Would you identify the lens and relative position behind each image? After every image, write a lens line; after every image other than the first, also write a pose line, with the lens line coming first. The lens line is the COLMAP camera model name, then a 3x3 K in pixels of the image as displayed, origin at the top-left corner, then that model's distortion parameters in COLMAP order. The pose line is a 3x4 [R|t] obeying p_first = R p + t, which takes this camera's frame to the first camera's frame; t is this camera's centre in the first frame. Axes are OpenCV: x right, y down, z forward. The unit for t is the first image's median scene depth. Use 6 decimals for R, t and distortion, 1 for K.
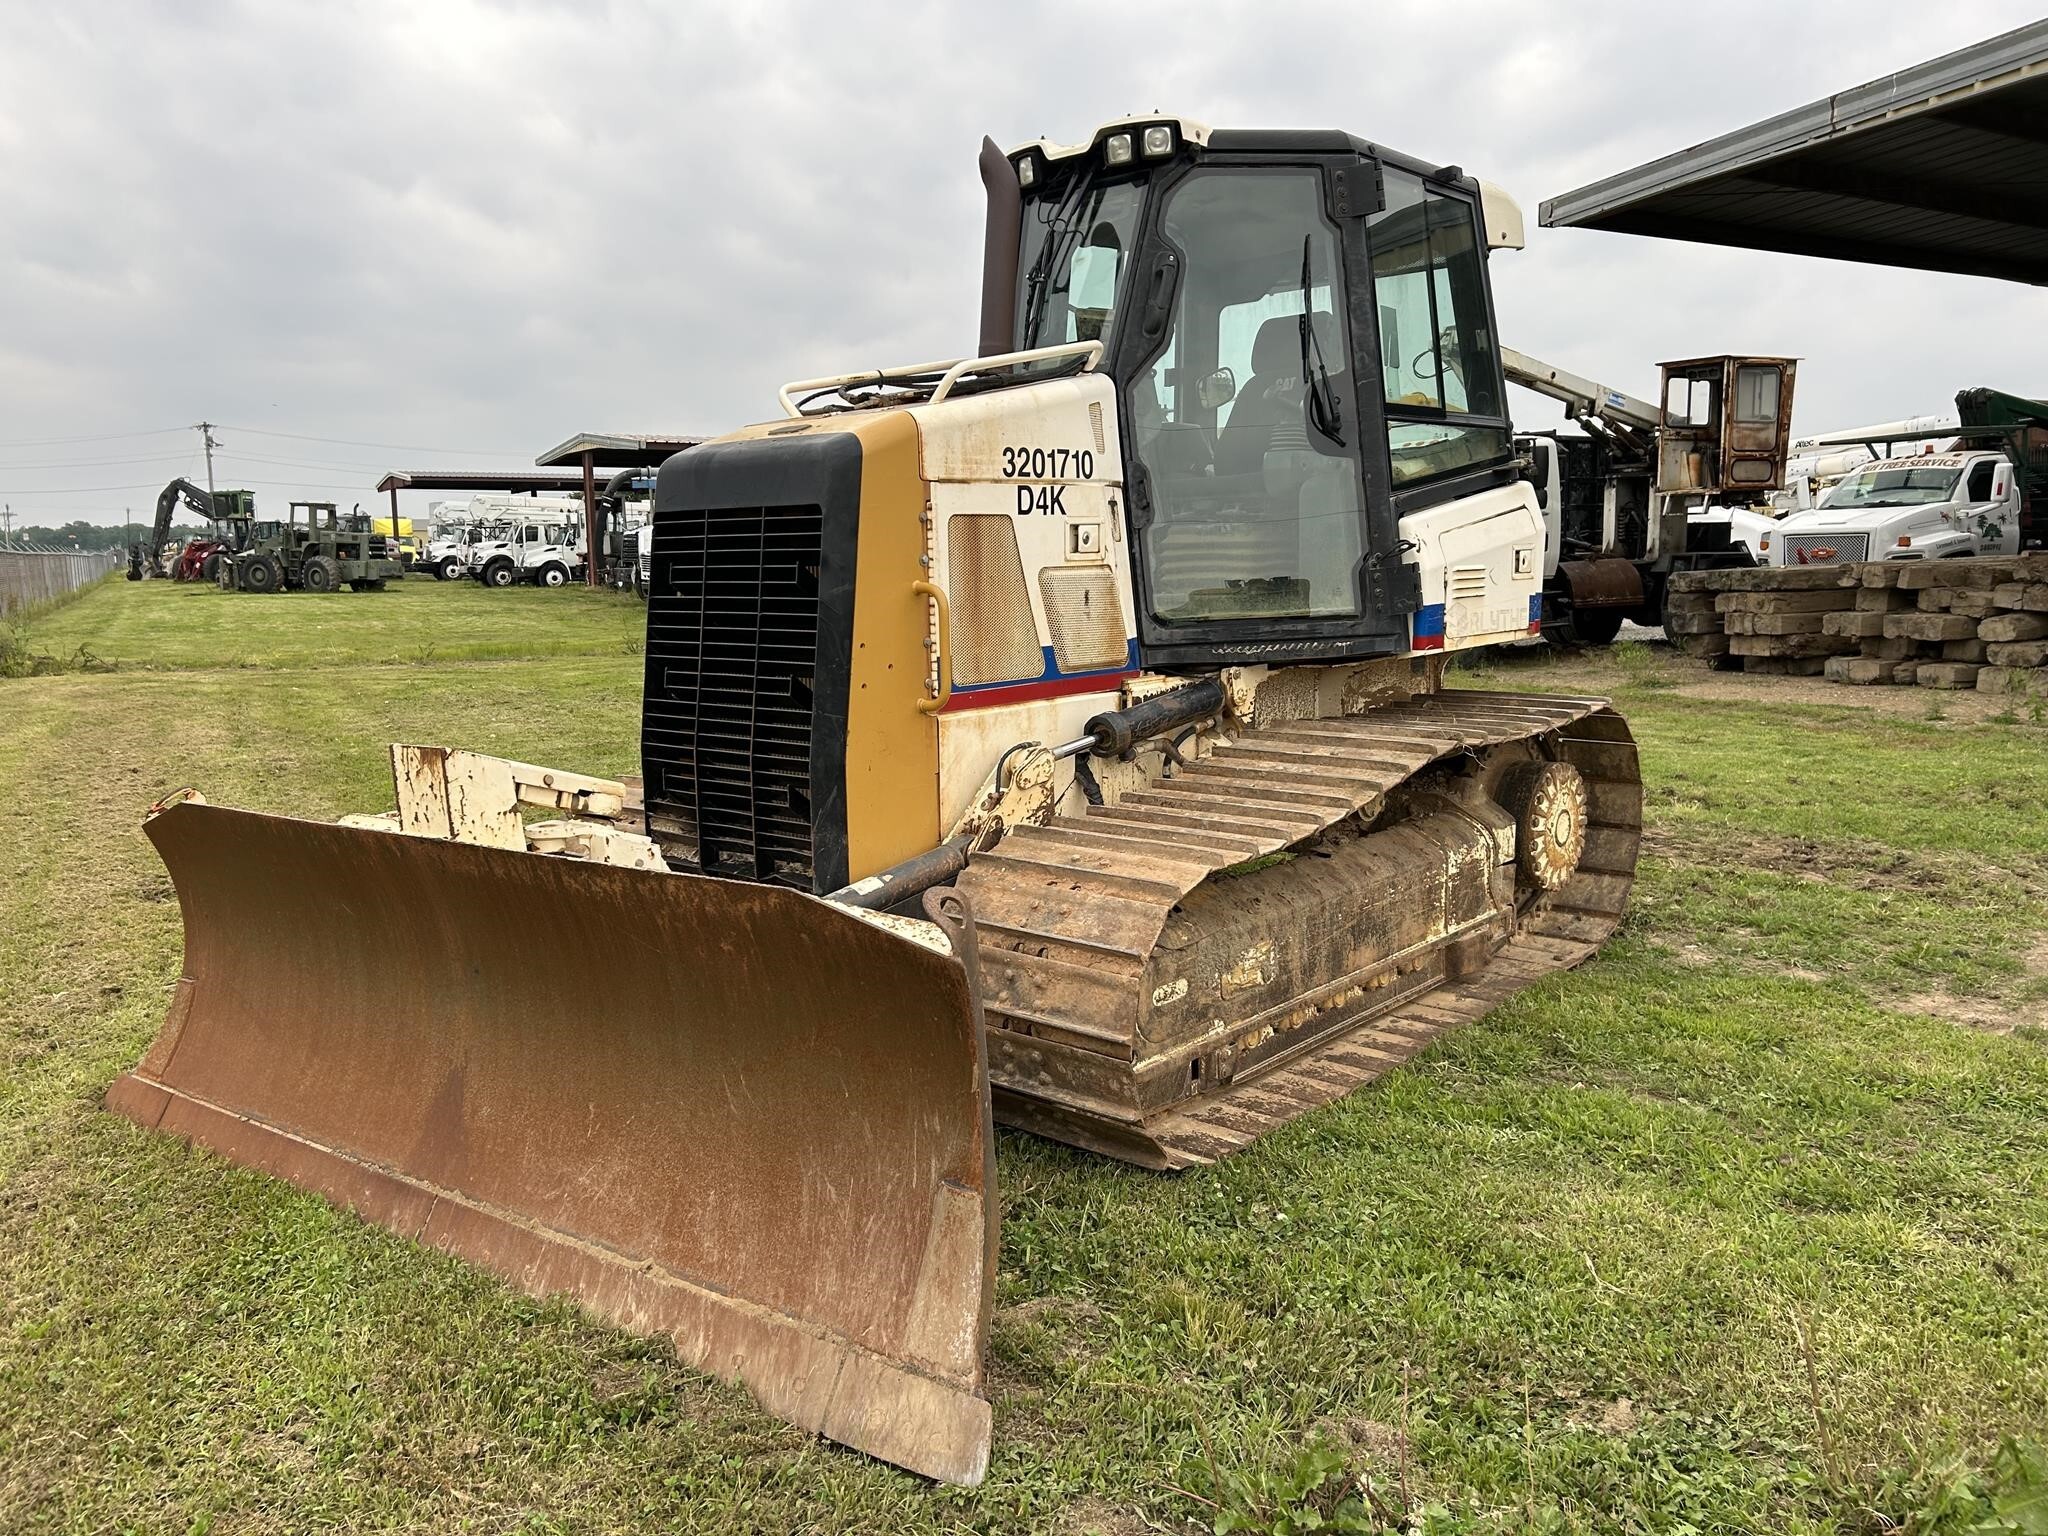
lens RADIAL K [[1557.5, 0, 1024.0], [0, 1557.5, 768.0], [0, 0, 1]] dist [0.074312, -0.100525]
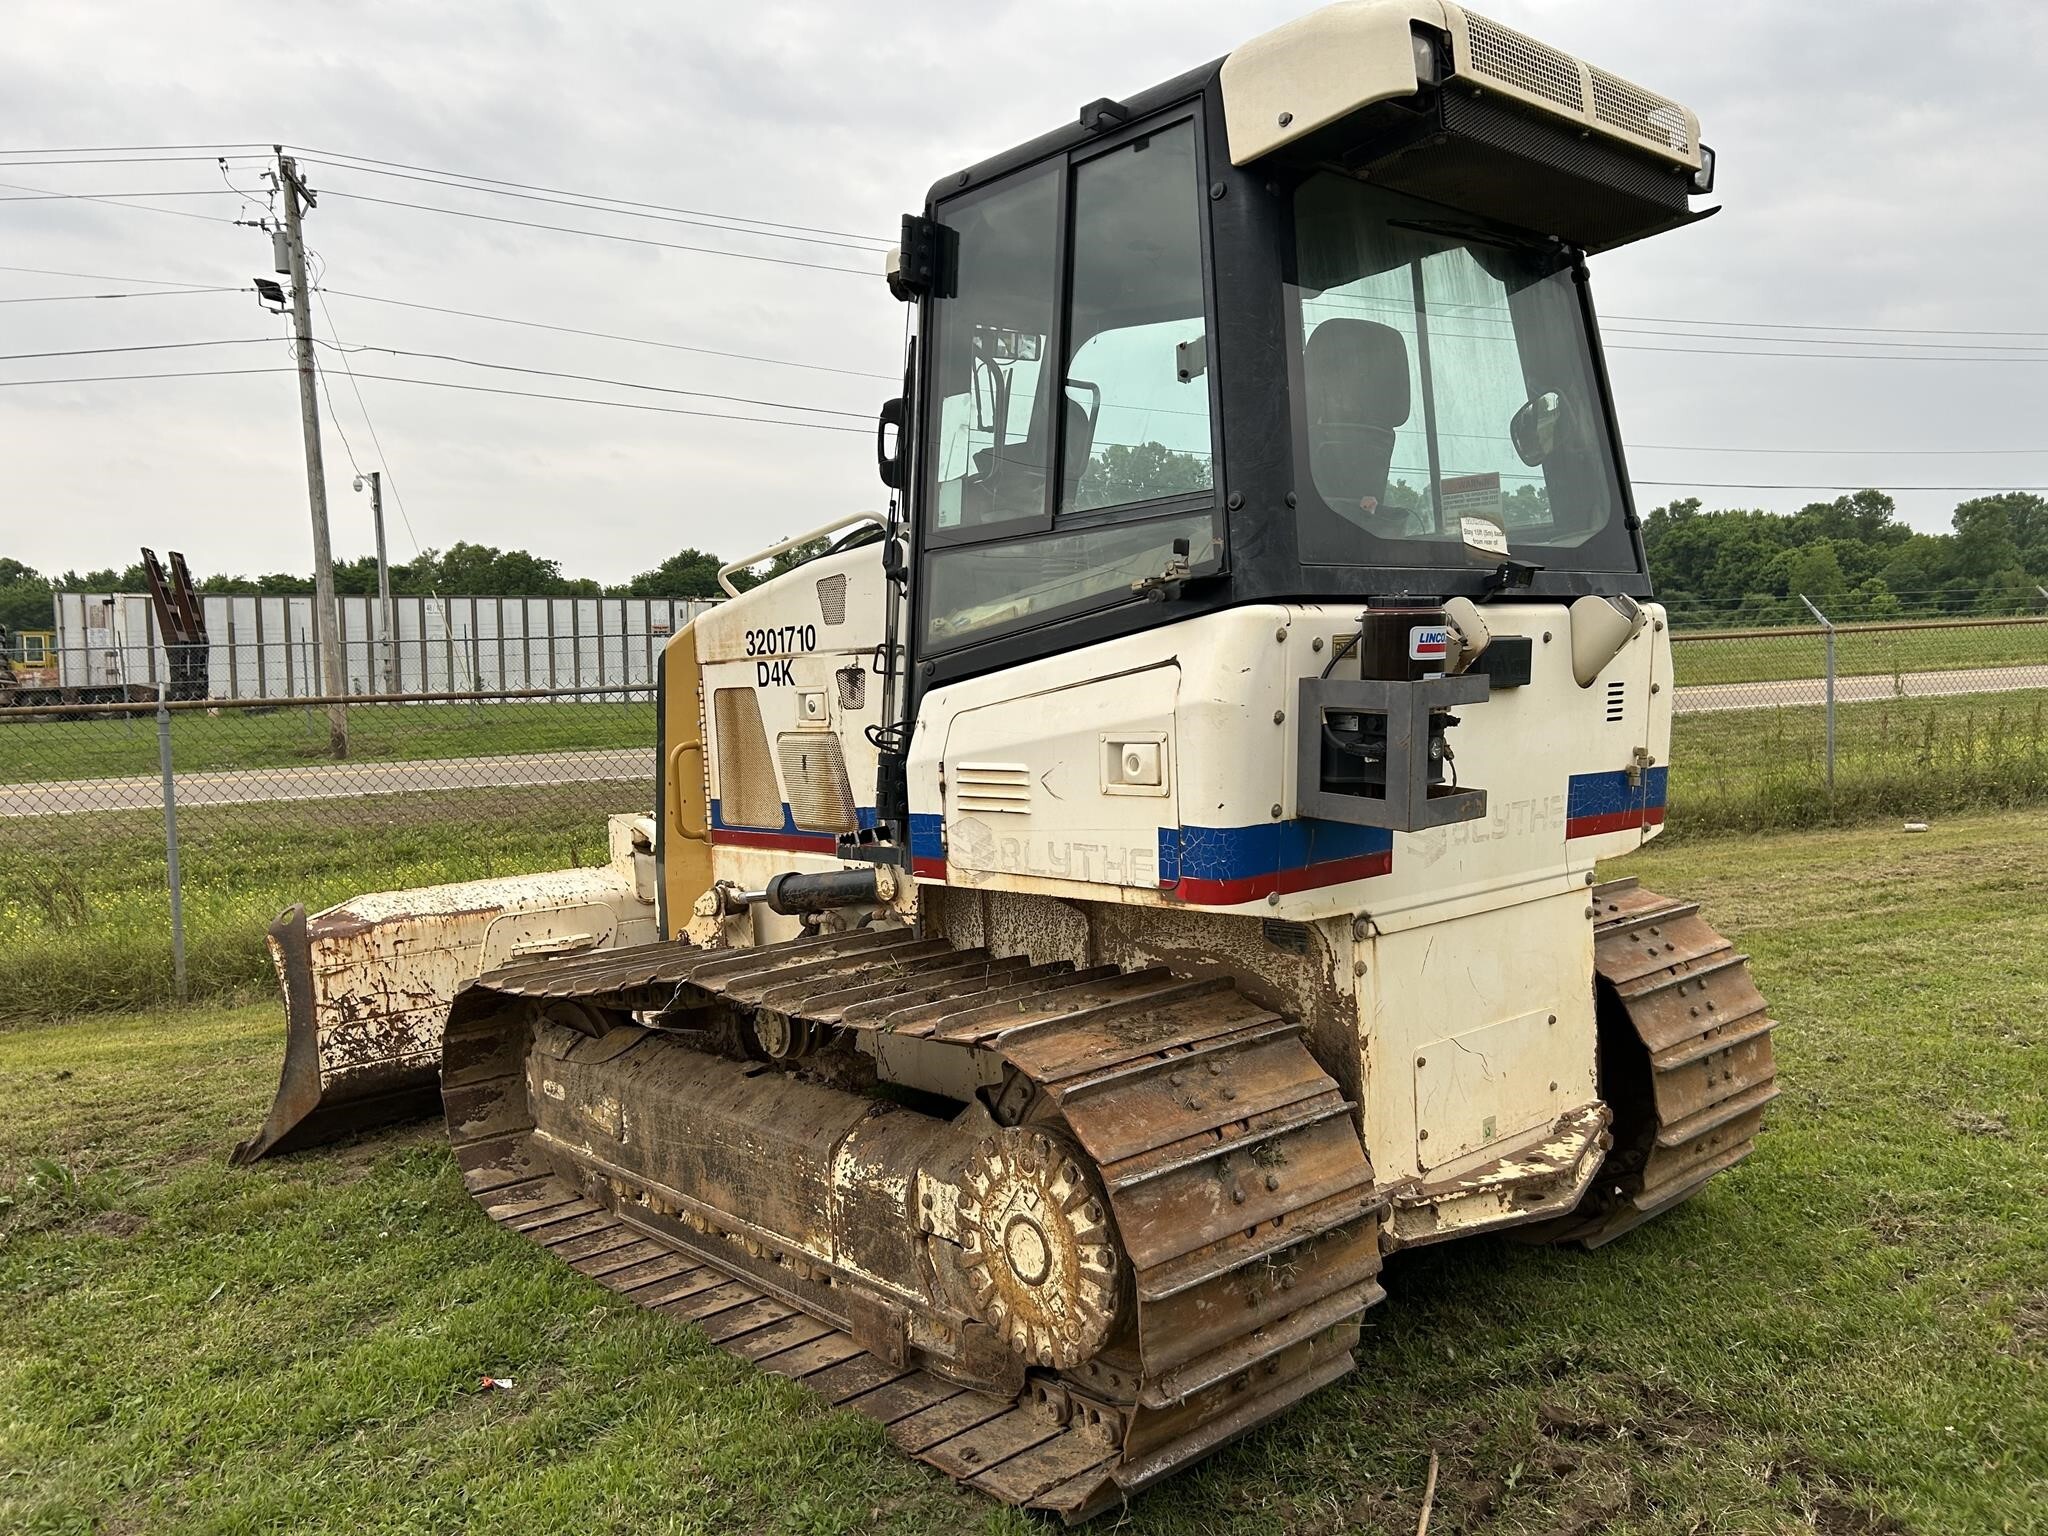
lens RADIAL K [[1539.5, 0, 1029.8], [0, 1539.5, 768.3], [0, 0, 1]] dist [0.071192, -0.091210]
pose [[-0.127408, 0.085519, -0.988157, 0.955814], [-0.091020, 0.991064, 0.097506, -0.201052], [0.987665, 0.102365, -0.118486, 1.158856]]
